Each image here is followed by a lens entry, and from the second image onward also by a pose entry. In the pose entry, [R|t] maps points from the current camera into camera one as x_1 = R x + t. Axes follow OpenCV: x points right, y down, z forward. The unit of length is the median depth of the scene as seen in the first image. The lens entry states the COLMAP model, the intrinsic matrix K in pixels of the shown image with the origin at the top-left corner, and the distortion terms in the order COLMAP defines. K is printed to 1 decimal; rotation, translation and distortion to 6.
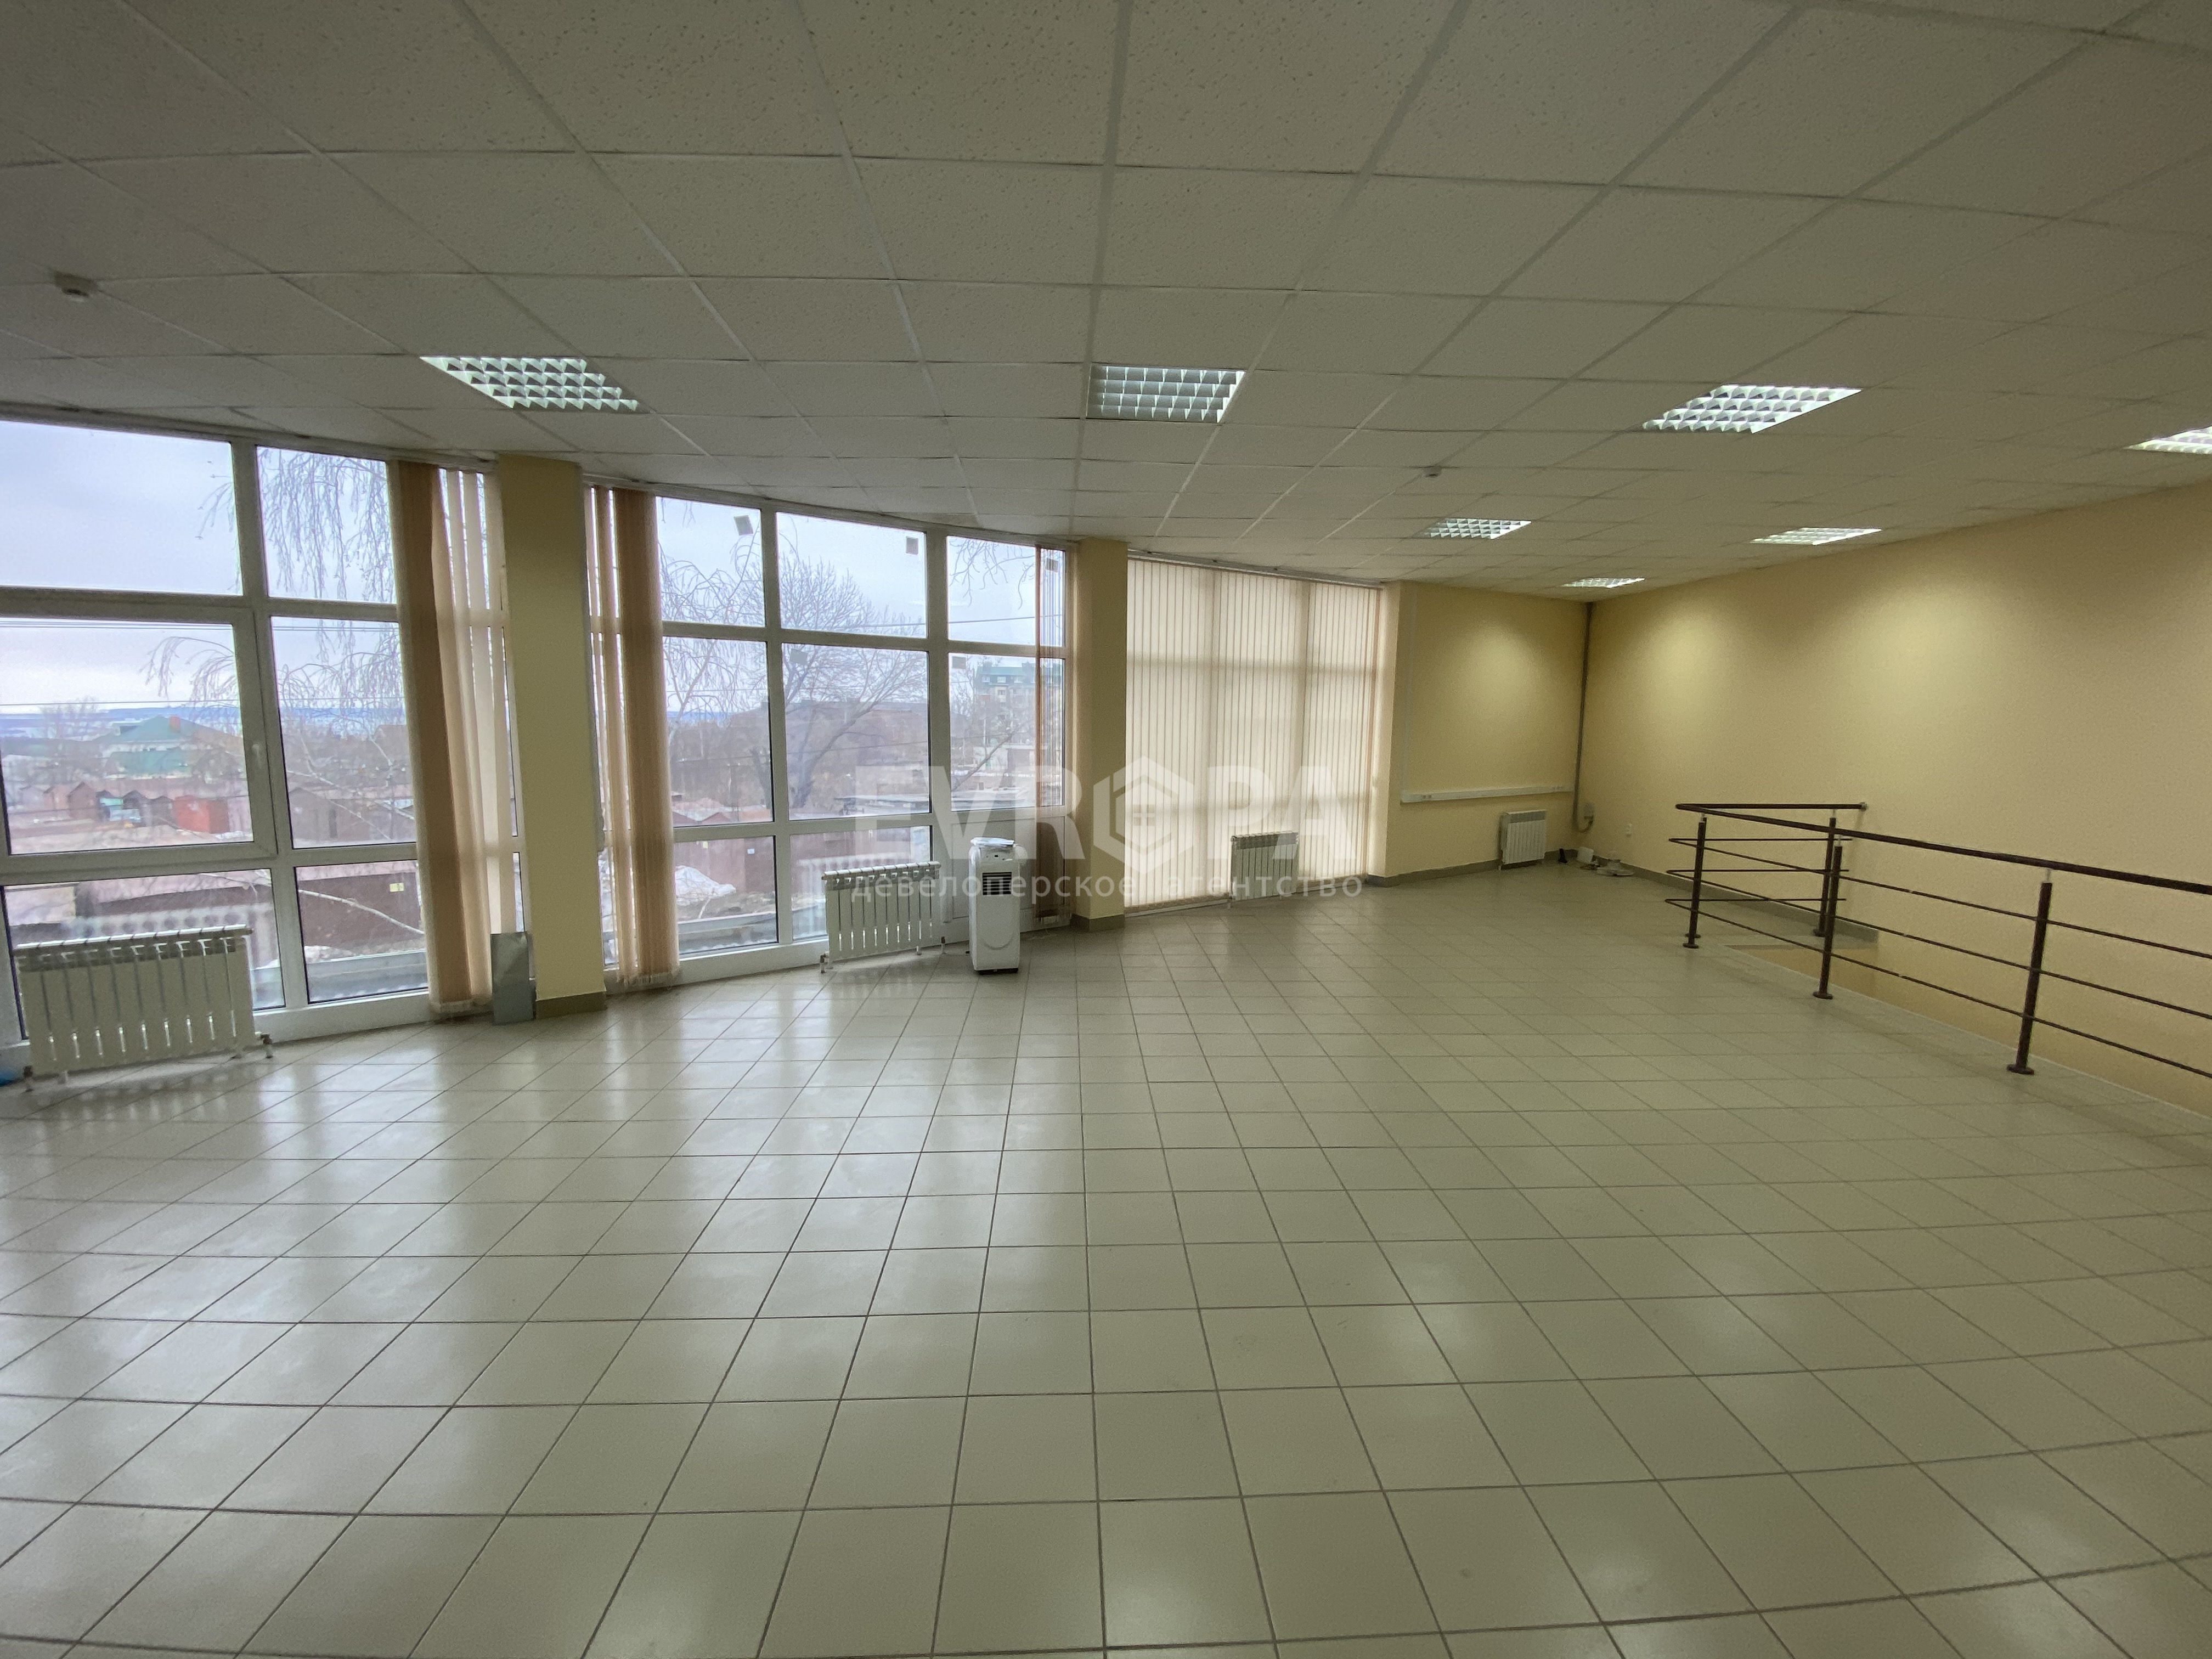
lens RADIAL K [[895.3, 0, 1101.3], [0, 895.3, 825.9], [0, 0, 1]] dist [0.019607, -0.020158]
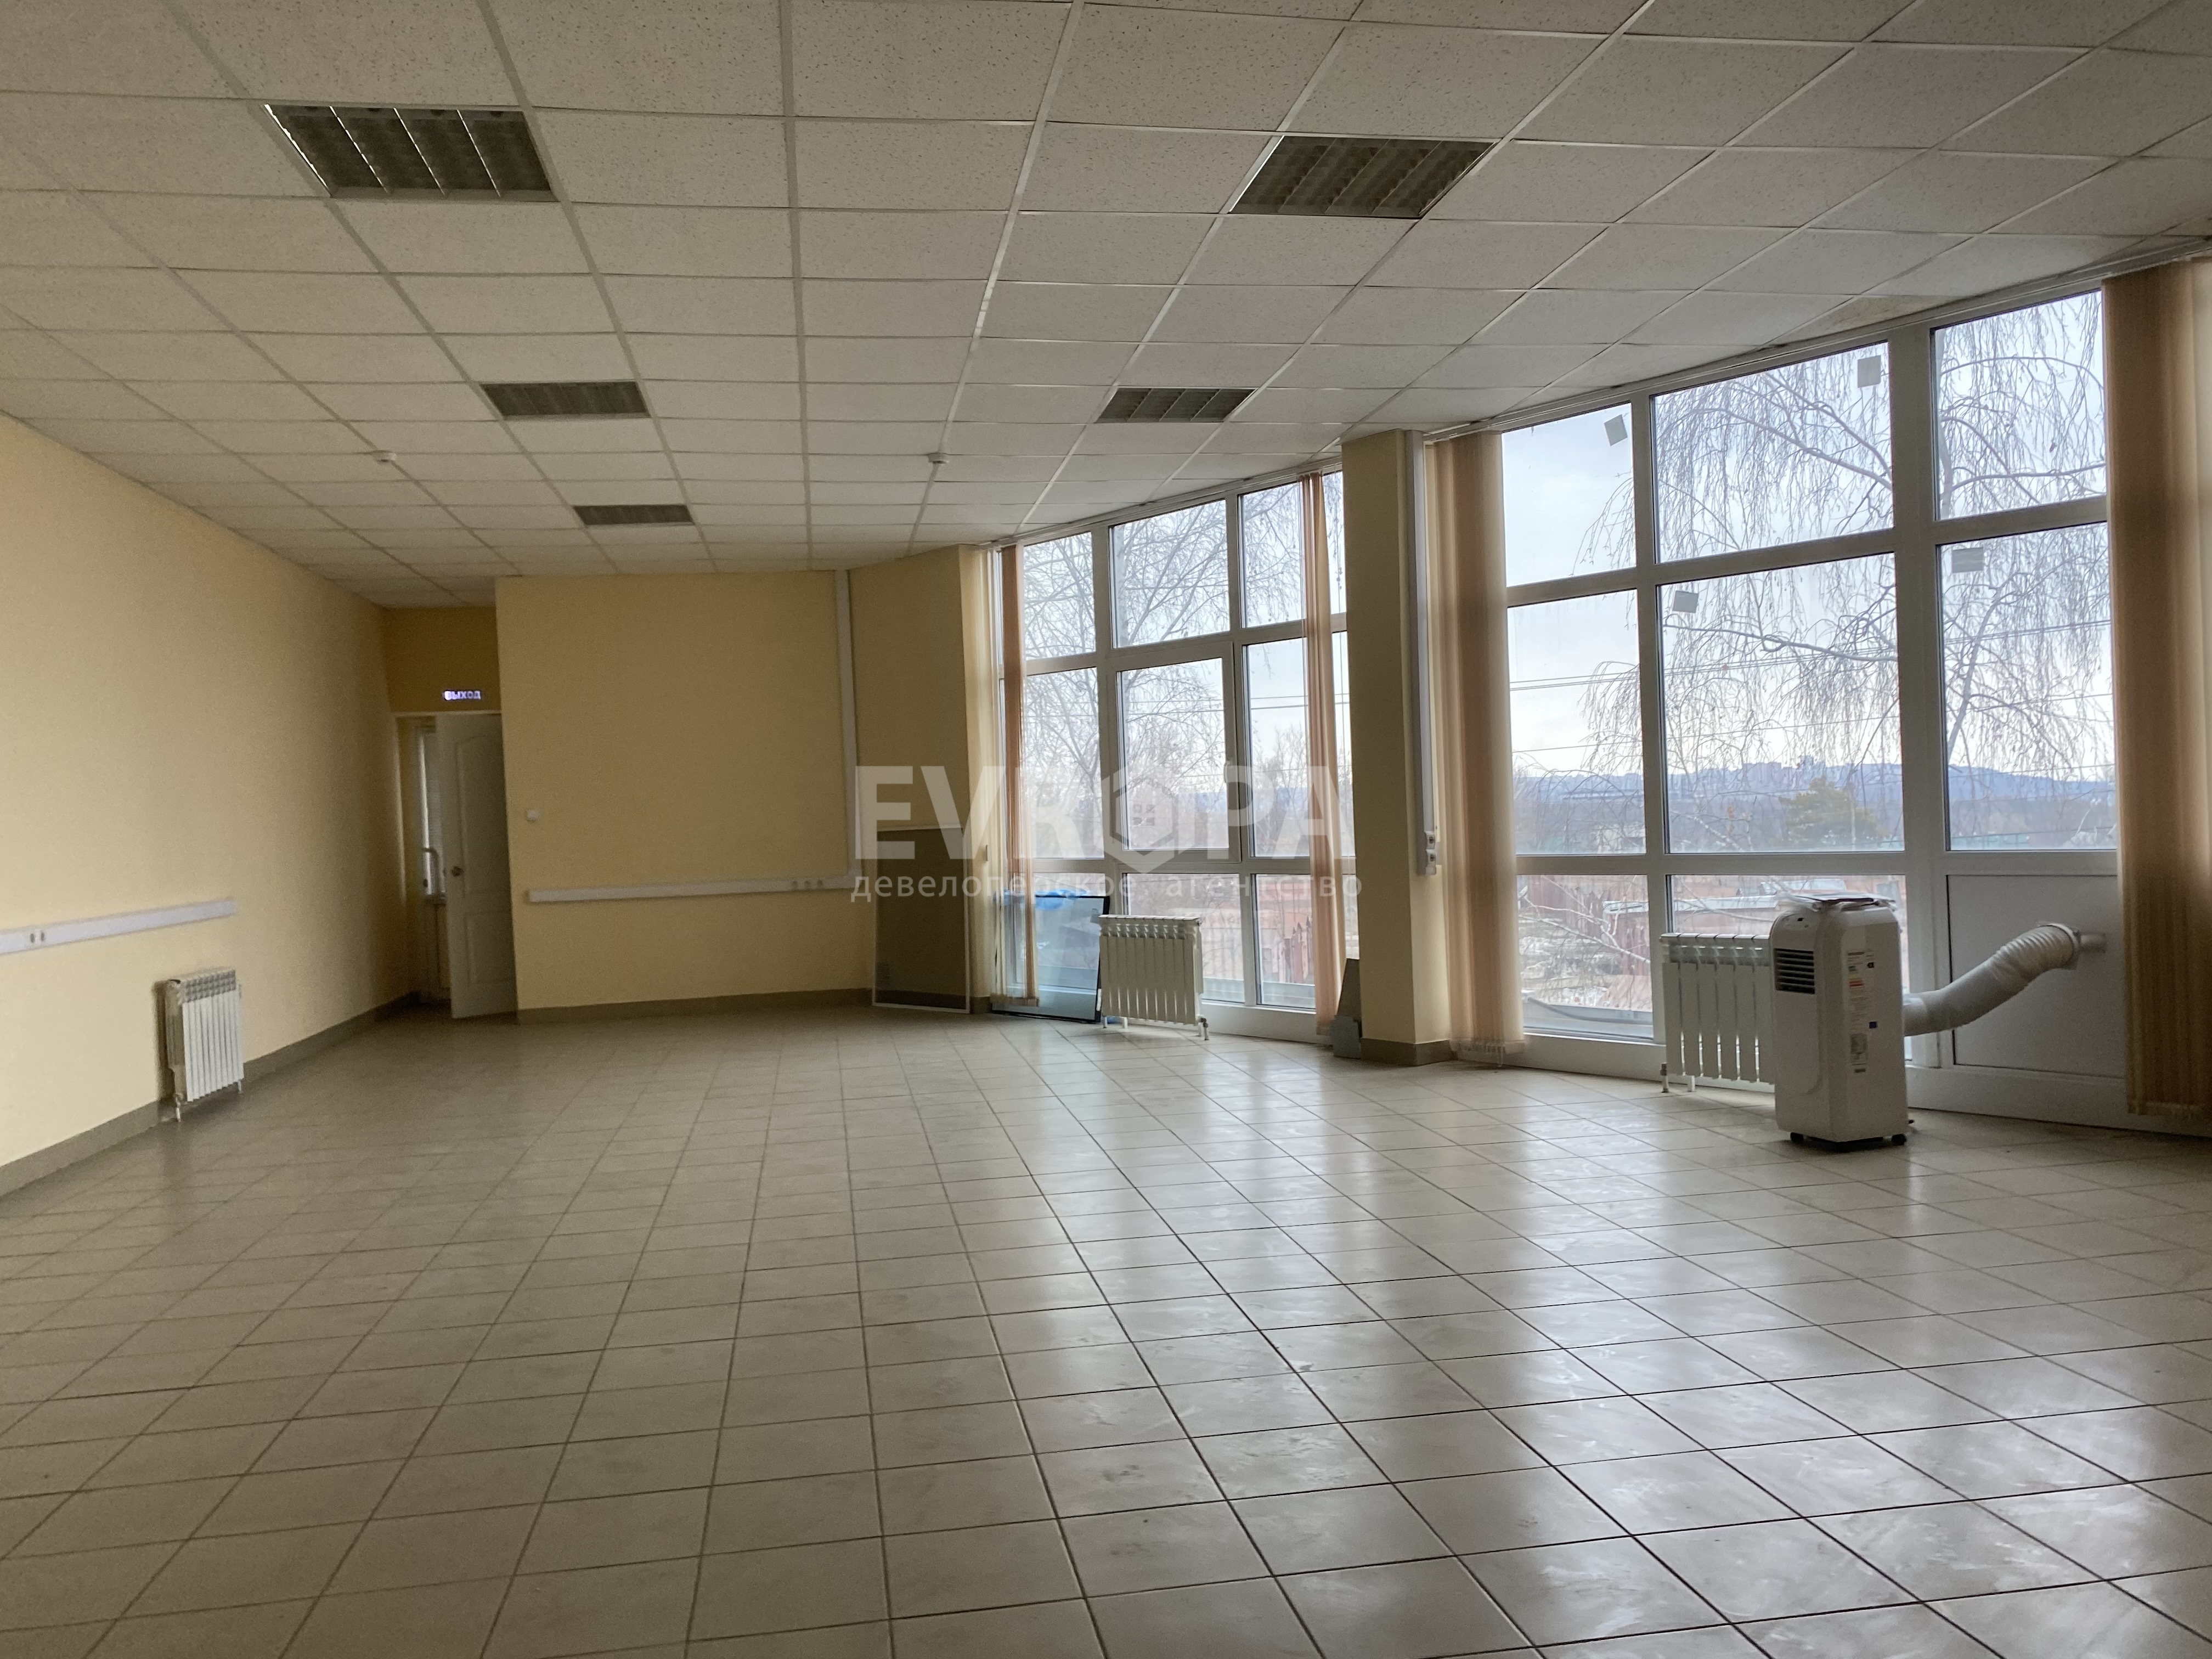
lens RADIAL K [[1692.6, 0, 1080.3], [0, 1692.6, 830.3], [0, 0, 1]] dist [0.012533, 0.012196]
pose [[0.104819, 0.018731, -0.994315, 0.722357], [-0.043455, 0.998954, 0.014238, -0.018026], [0.993541, 0.041716, 0.105524, 0.372364]]
